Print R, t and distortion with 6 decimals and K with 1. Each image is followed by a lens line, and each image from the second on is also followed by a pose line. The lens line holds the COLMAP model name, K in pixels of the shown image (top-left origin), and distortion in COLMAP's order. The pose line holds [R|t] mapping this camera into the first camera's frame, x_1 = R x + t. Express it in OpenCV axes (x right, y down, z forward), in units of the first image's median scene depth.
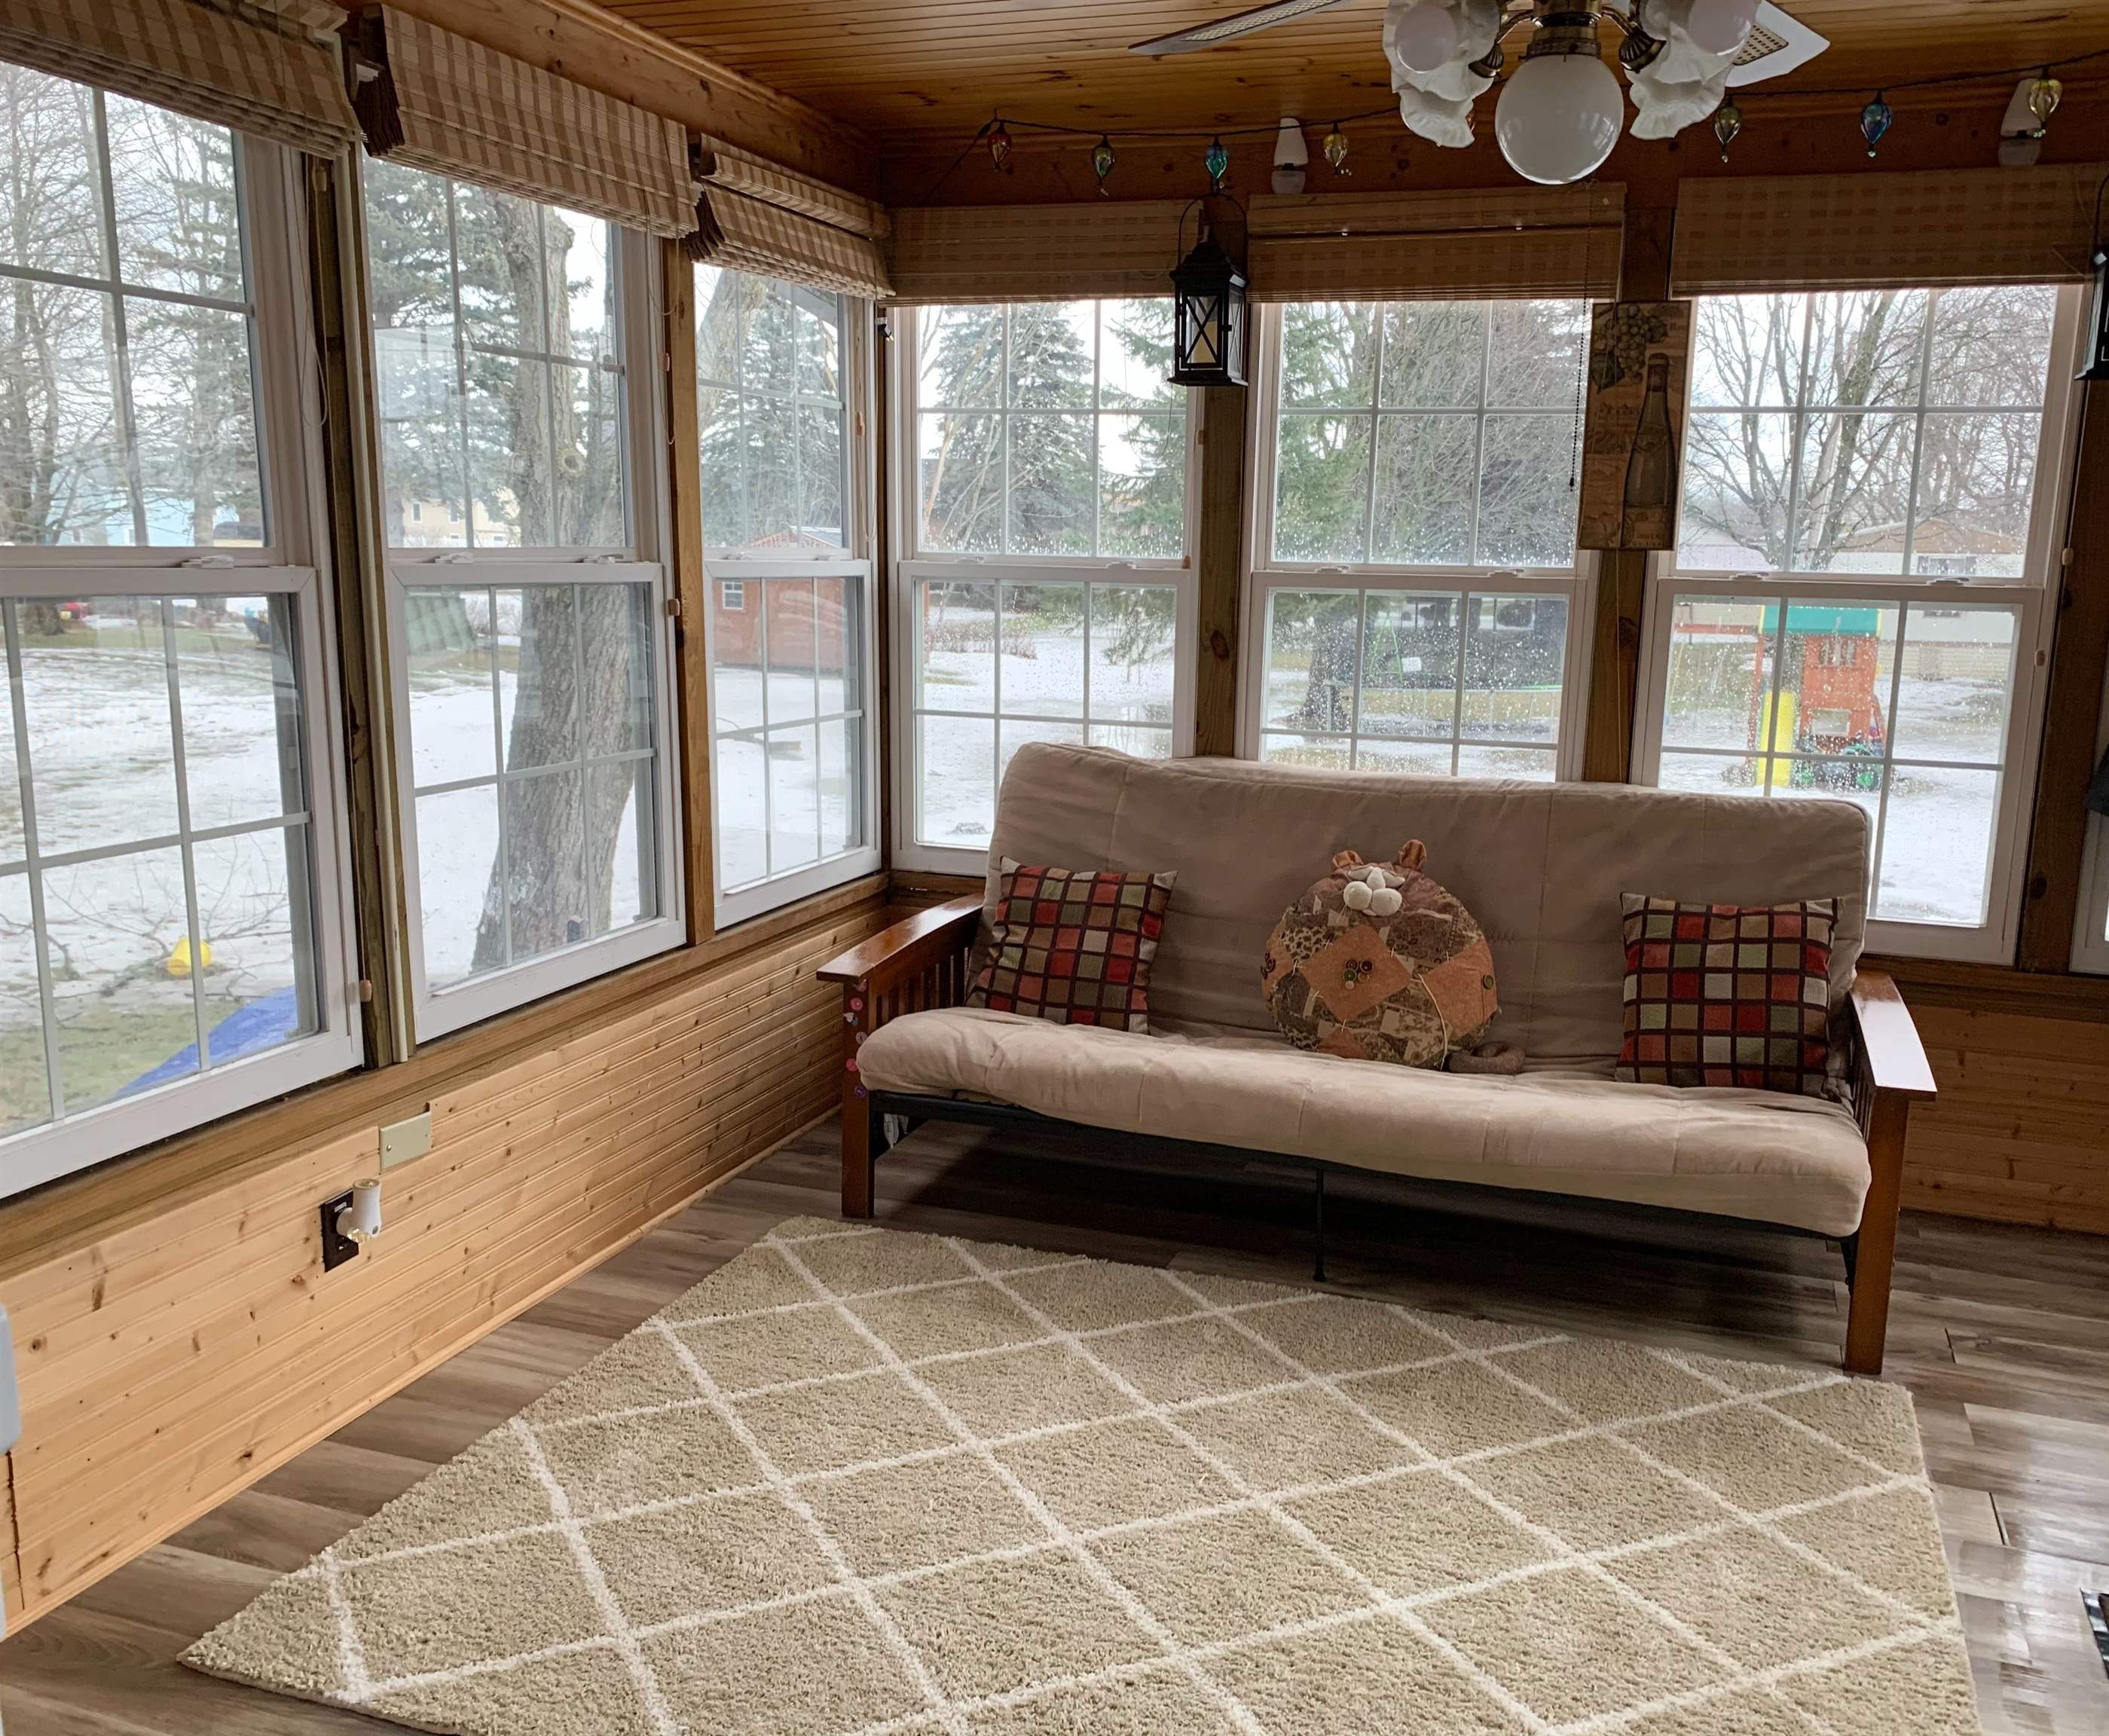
lens RADIAL K [[1787.8, 0, 1059.9], [0, 1787.8, 873.9], [0, 0, 1]] dist [-0.015117, -0.008756]
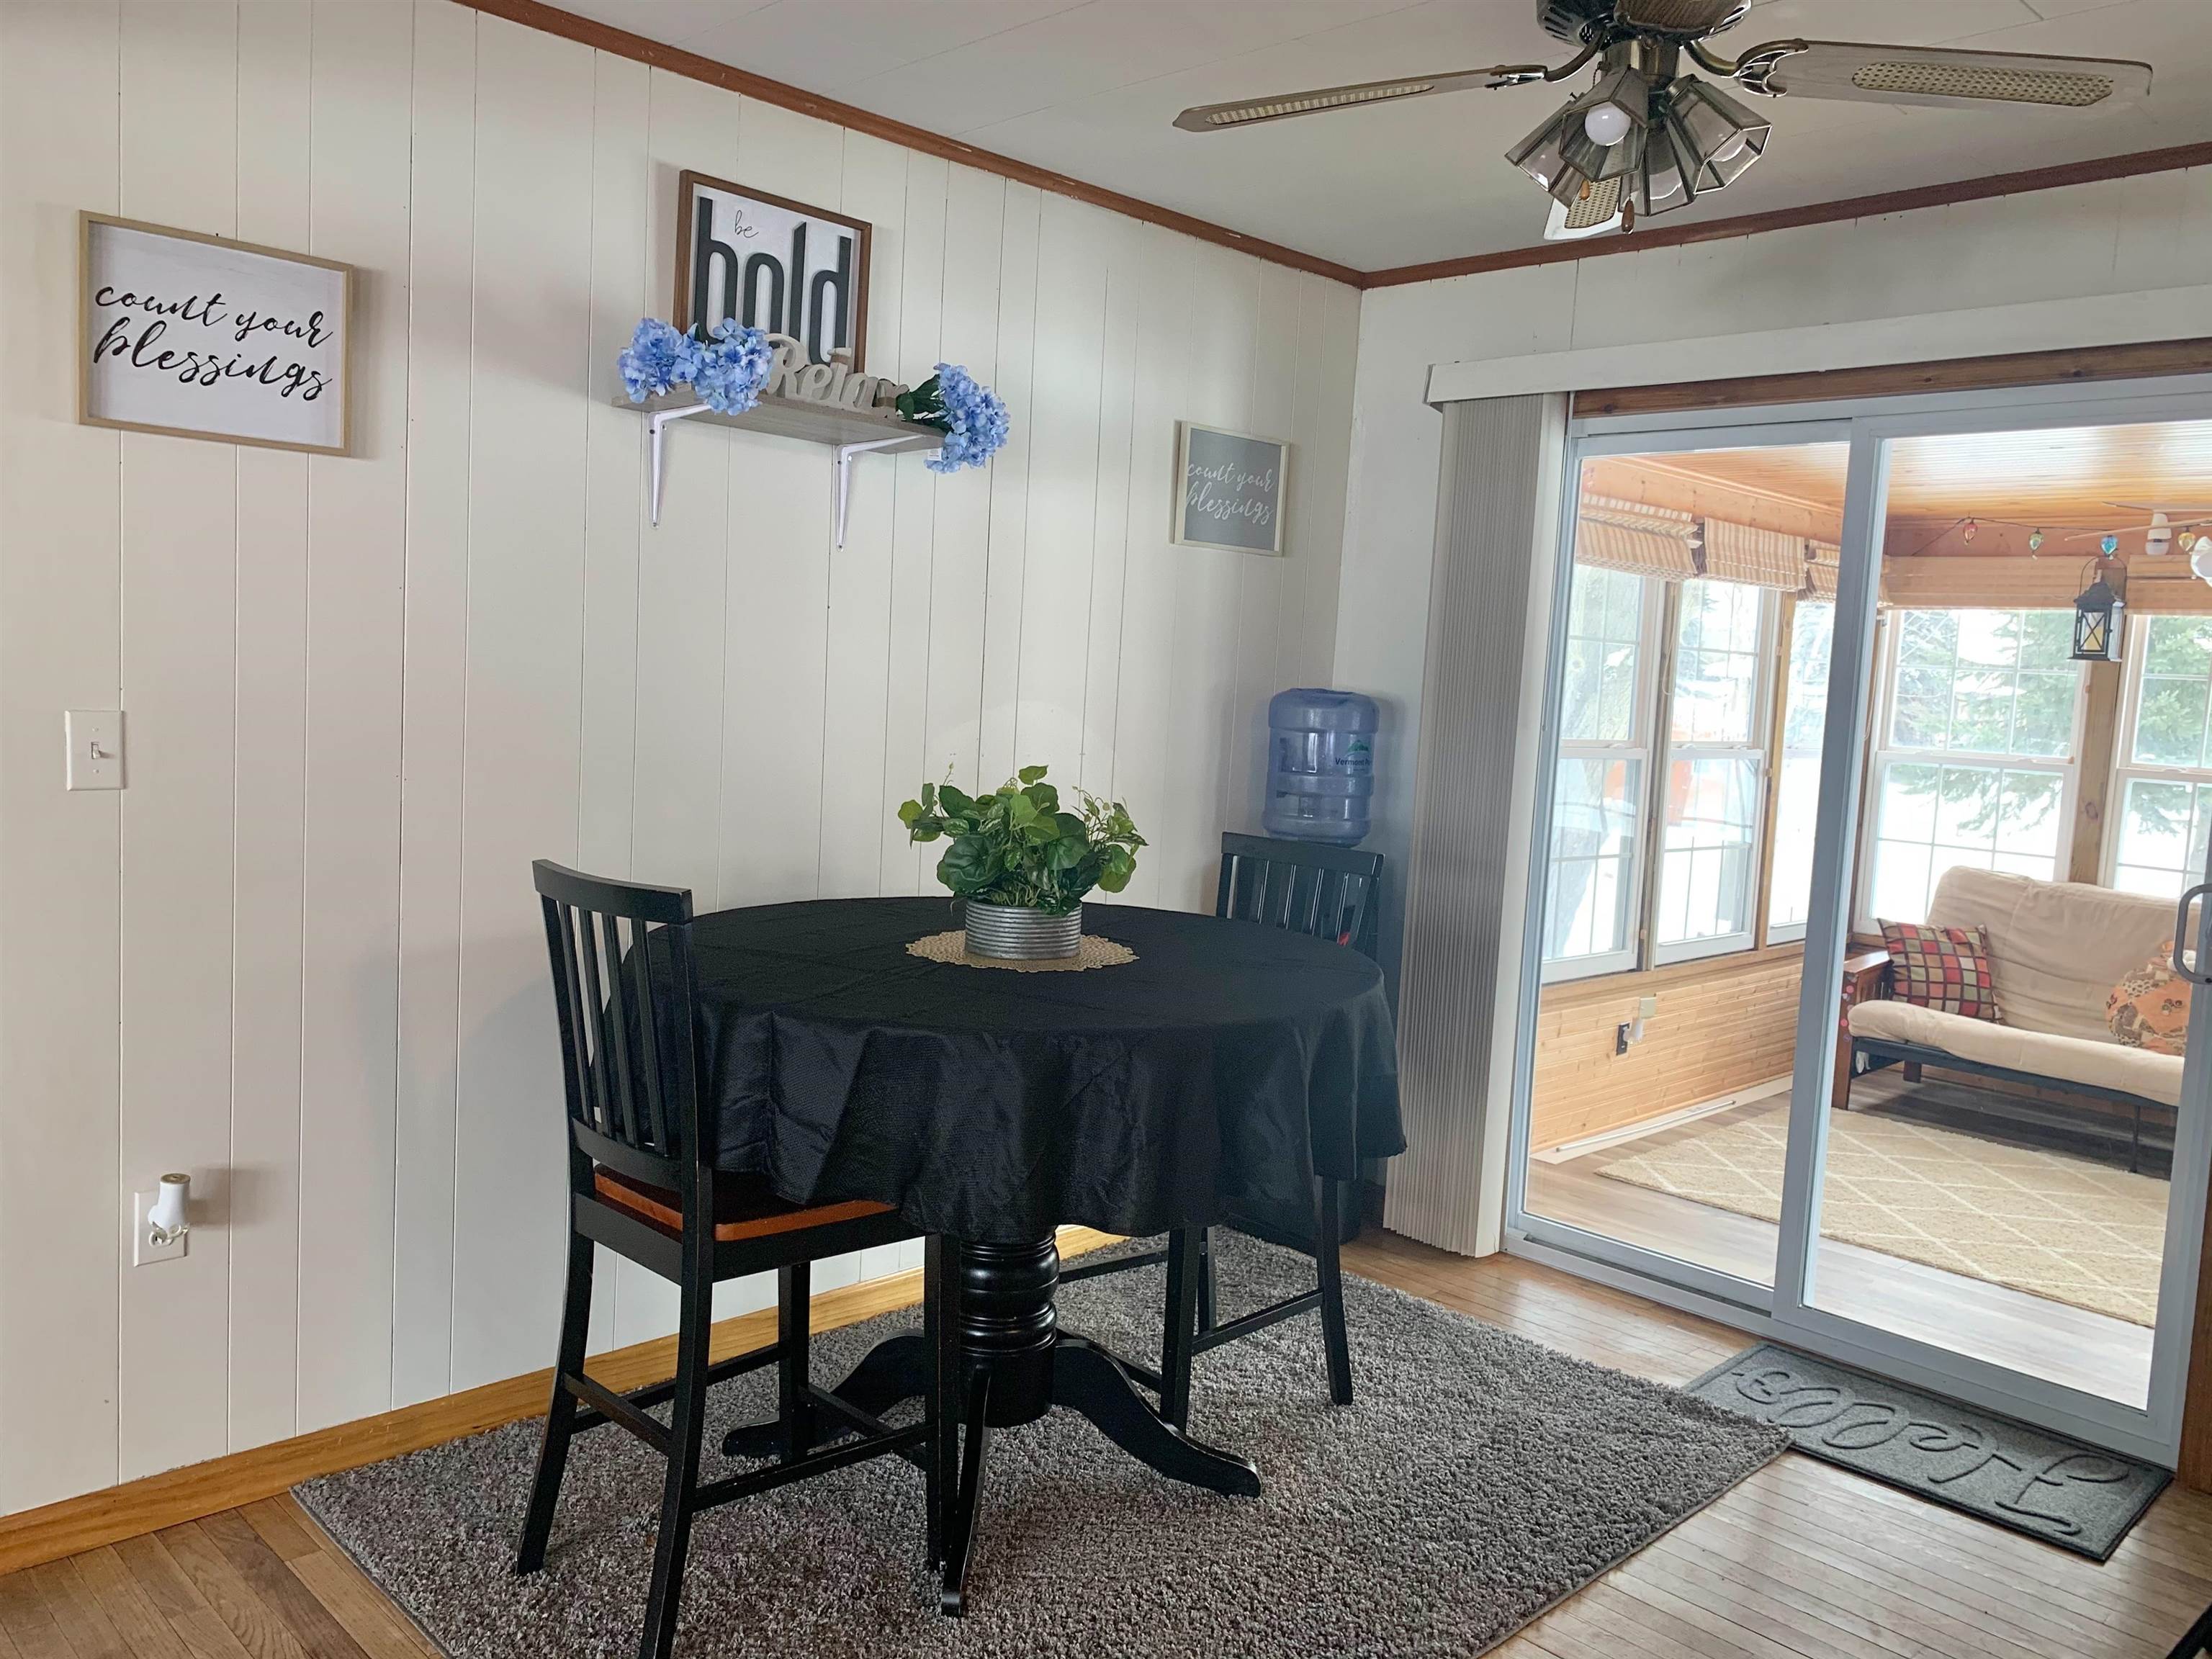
lens RADIAL K [[1678.8, 0, 1104.2], [0, 1678.8, 831.4], [0, 0, 1]] dist [0.008047, 0.006032]
pose [[0.903192, 0.071632, -0.423217, -0.086618], [-0.115277, 0.990234, -0.078411, 0.136443], [0.413467, 0.119607, 0.902629, -0.910790]]
